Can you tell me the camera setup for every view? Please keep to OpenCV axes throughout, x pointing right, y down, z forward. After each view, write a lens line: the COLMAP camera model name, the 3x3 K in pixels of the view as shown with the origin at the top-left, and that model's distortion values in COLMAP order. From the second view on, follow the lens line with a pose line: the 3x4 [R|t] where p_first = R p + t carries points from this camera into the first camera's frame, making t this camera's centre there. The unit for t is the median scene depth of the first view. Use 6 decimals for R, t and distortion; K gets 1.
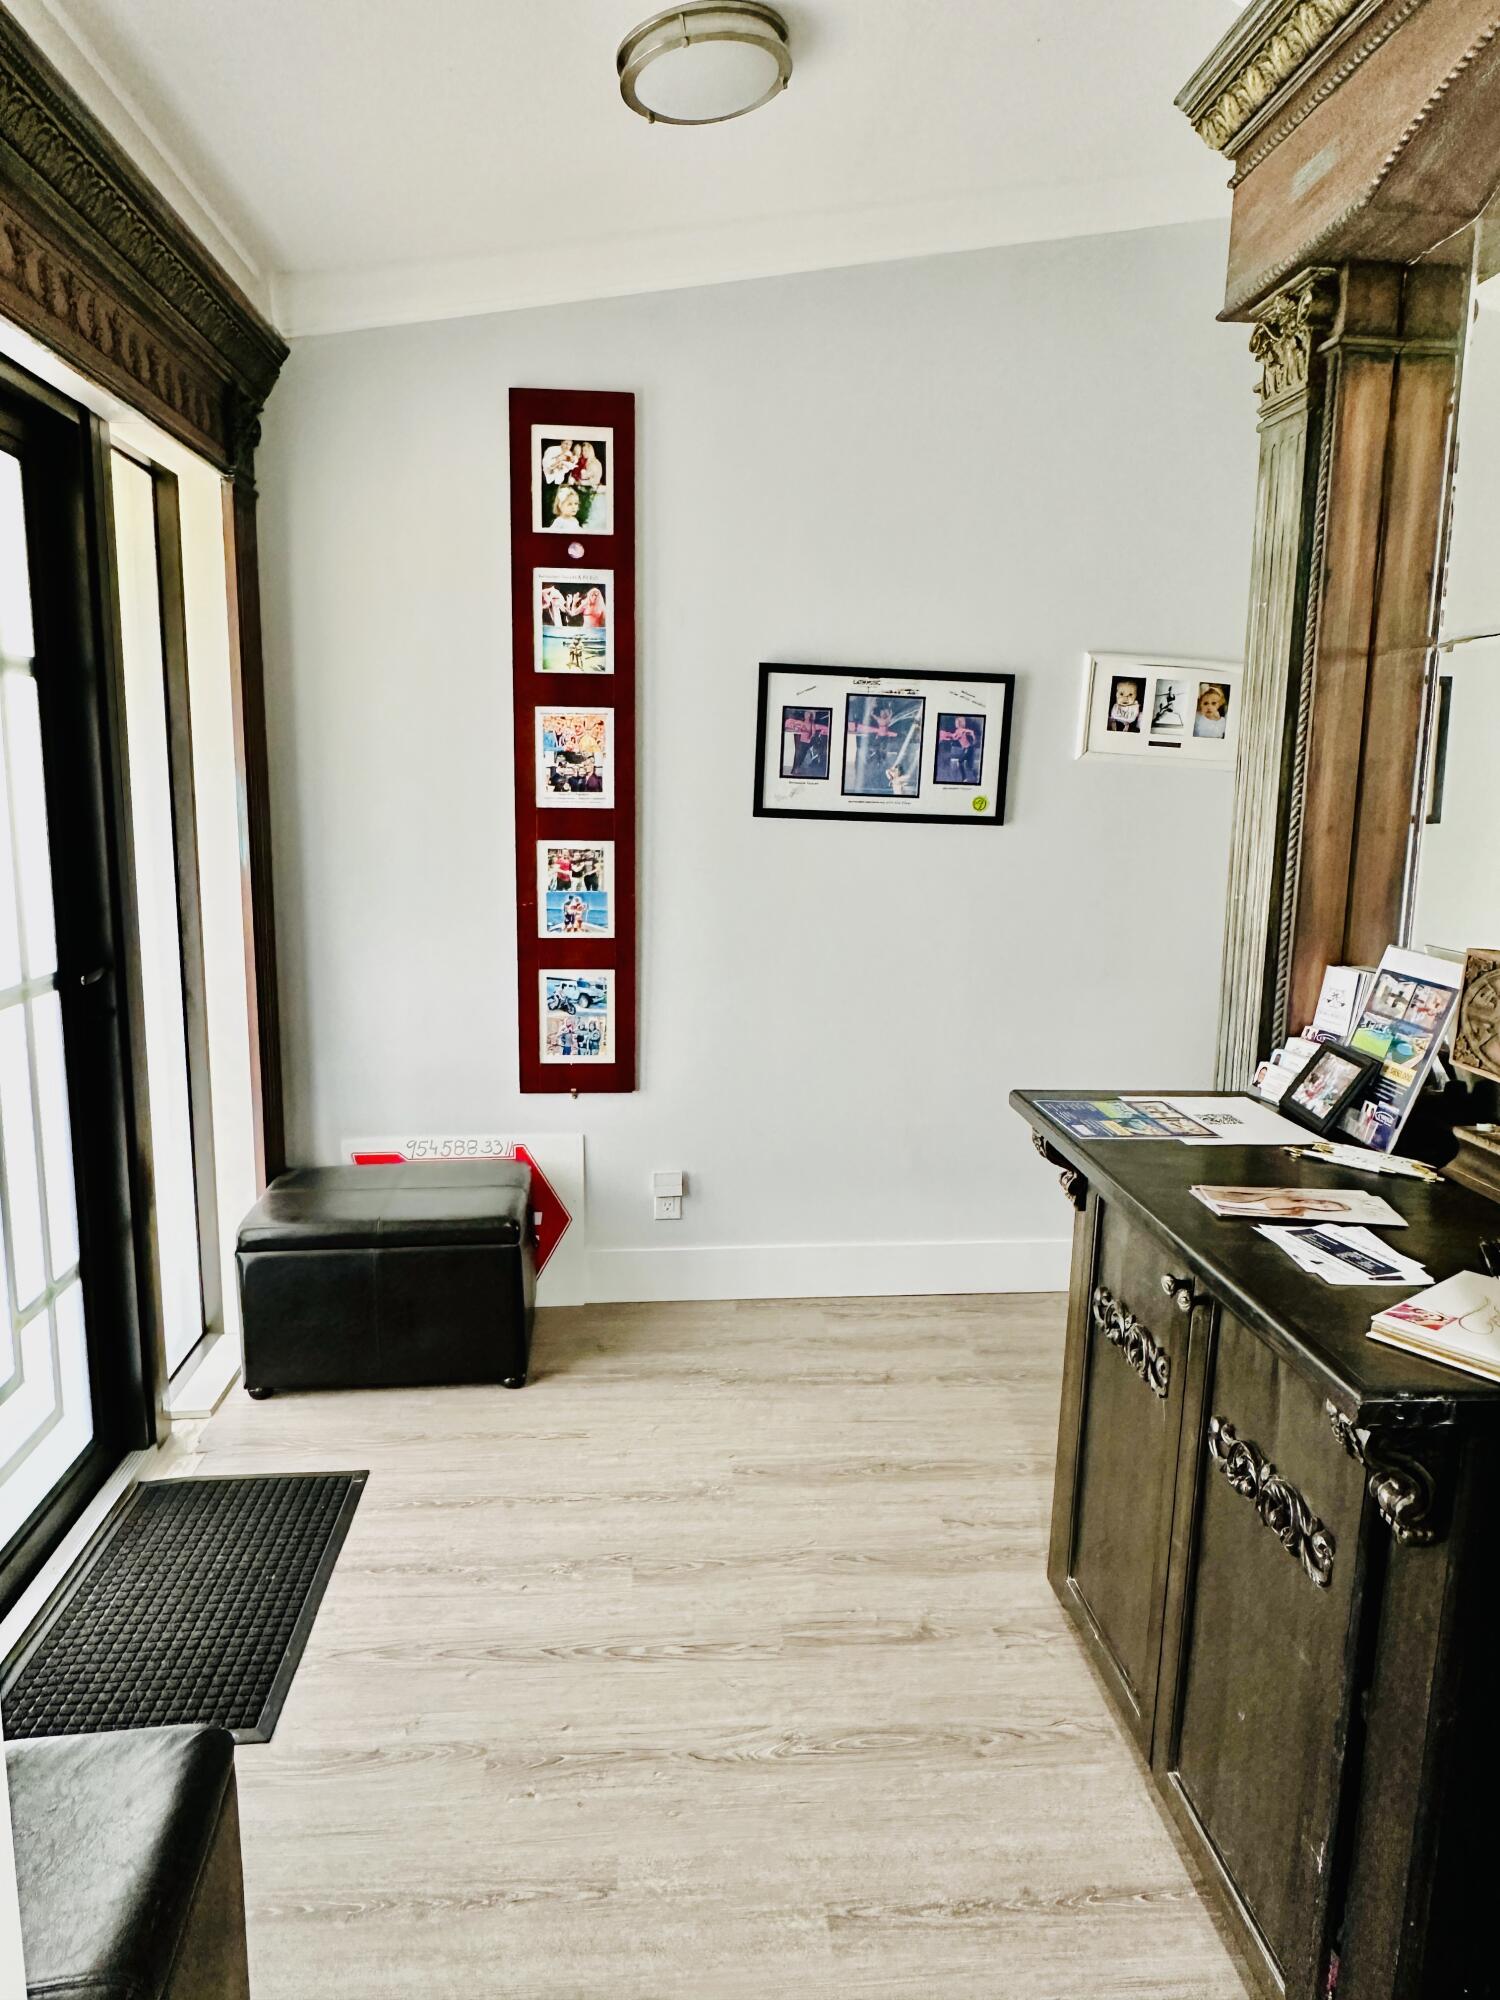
lens RADIAL K [[1320.3, 0, 750.0], [0, 1320.3, 1000.0], [0, 0, 1]] dist [-0.001603, 0.006122]
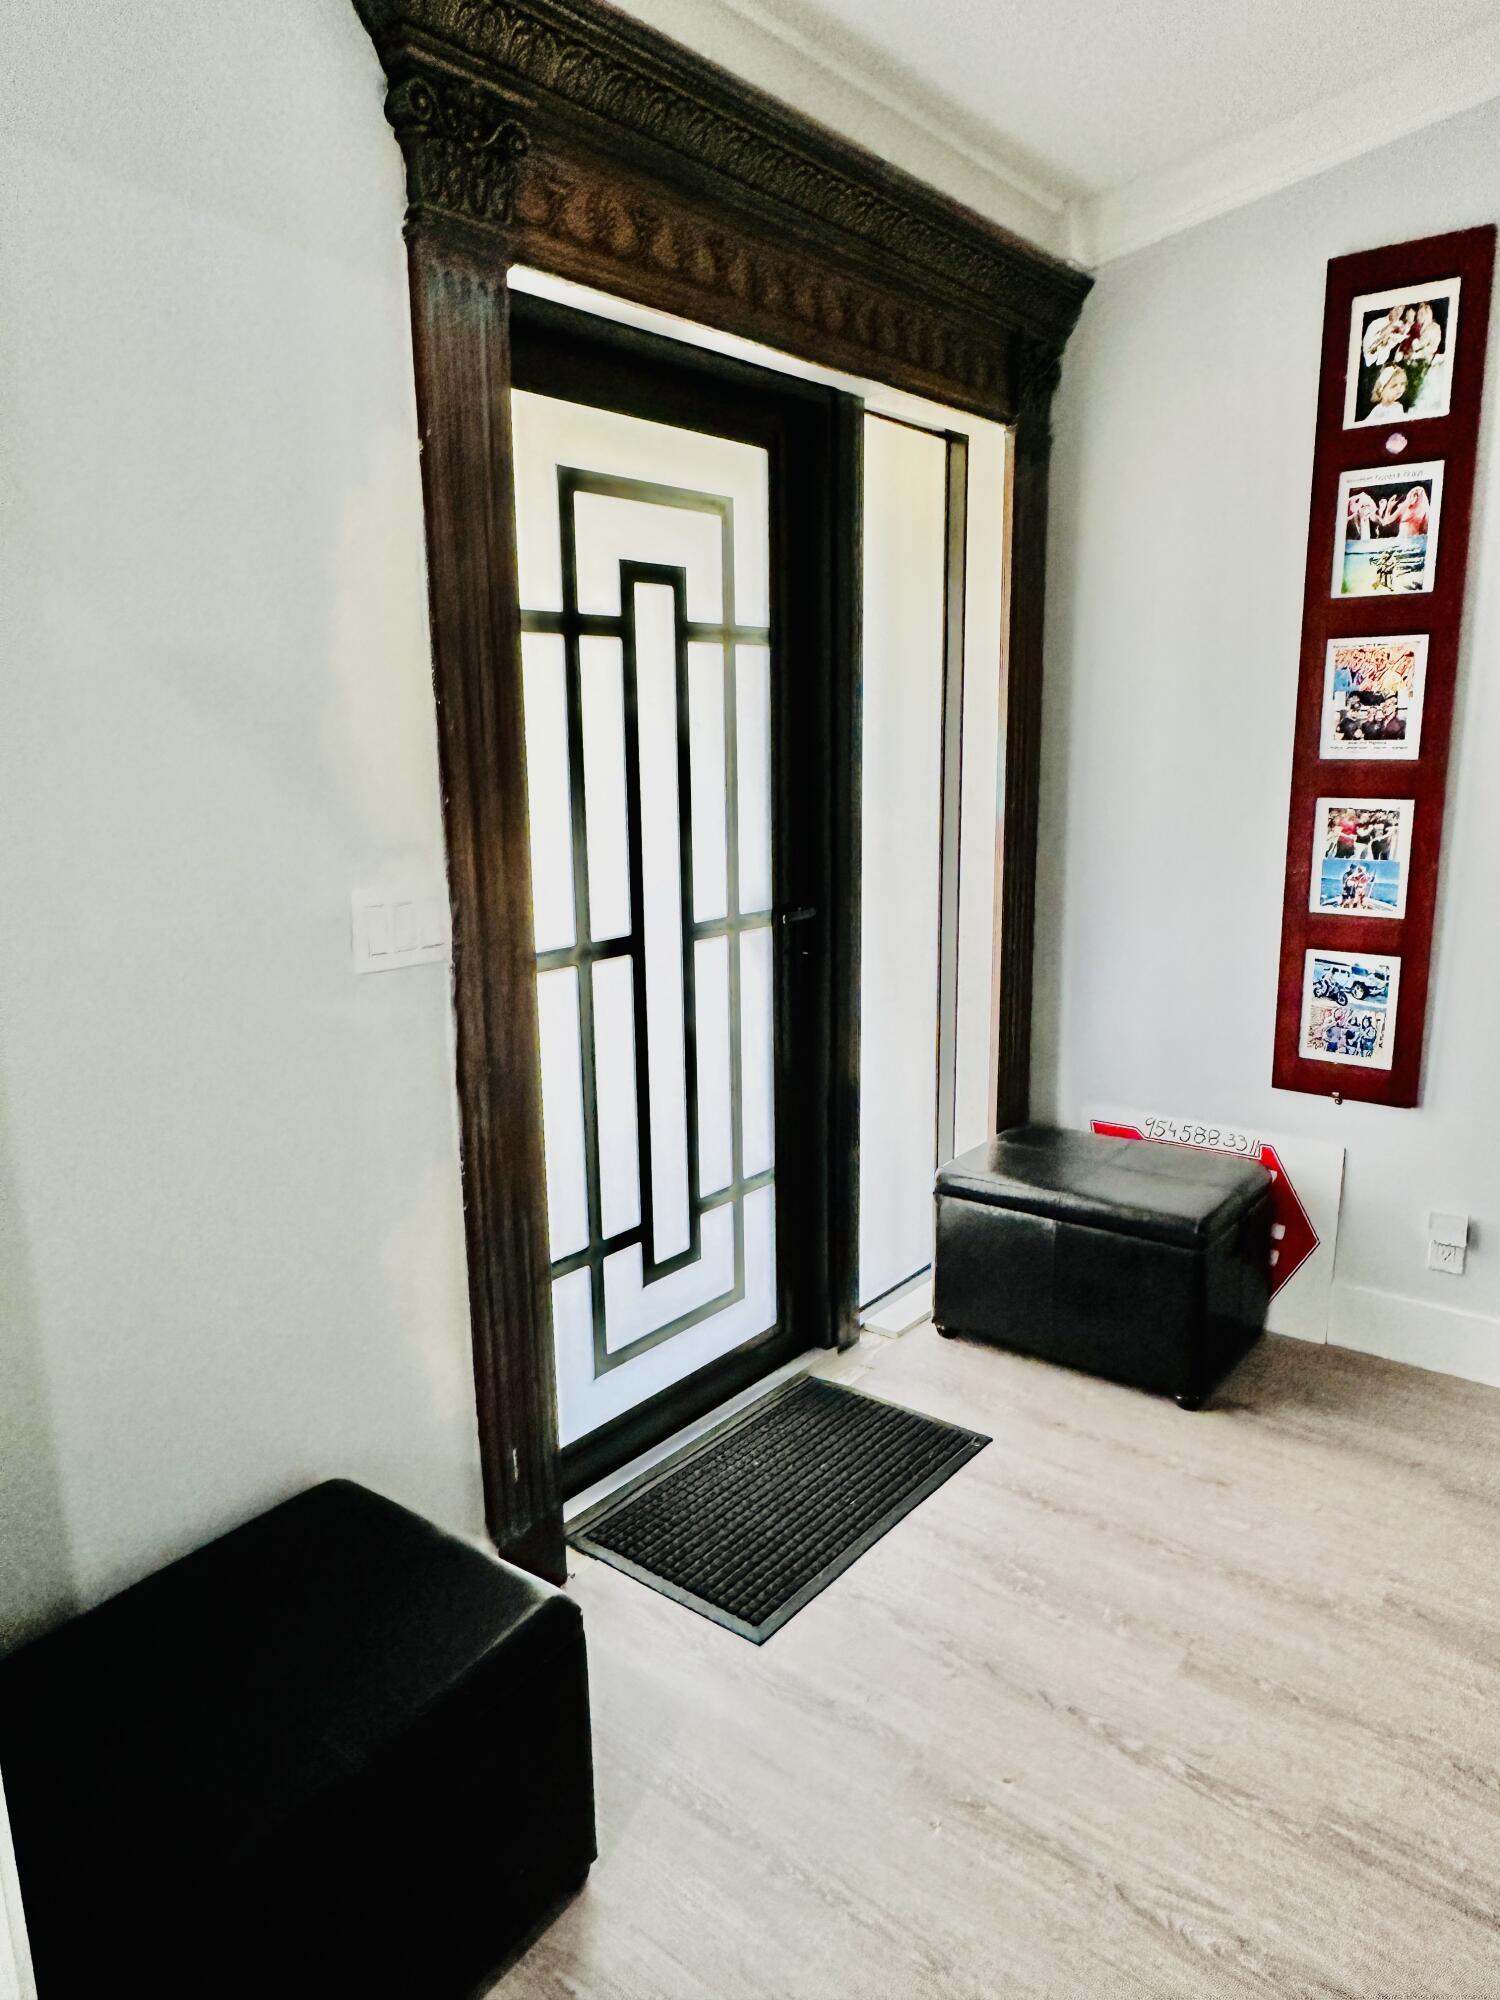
lens RADIAL K [[1320.3, 0, 750.0], [0, 1320.3, 1000.0], [0, 0, 1]] dist [-0.001603, 0.006122]
pose [[0.719202, 0.120543, -0.684265, 0.182176], [-0.096564, 0.992619, 0.073370, -0.019077], [0.688058, 0.013308, 0.725533, 0.134136]]
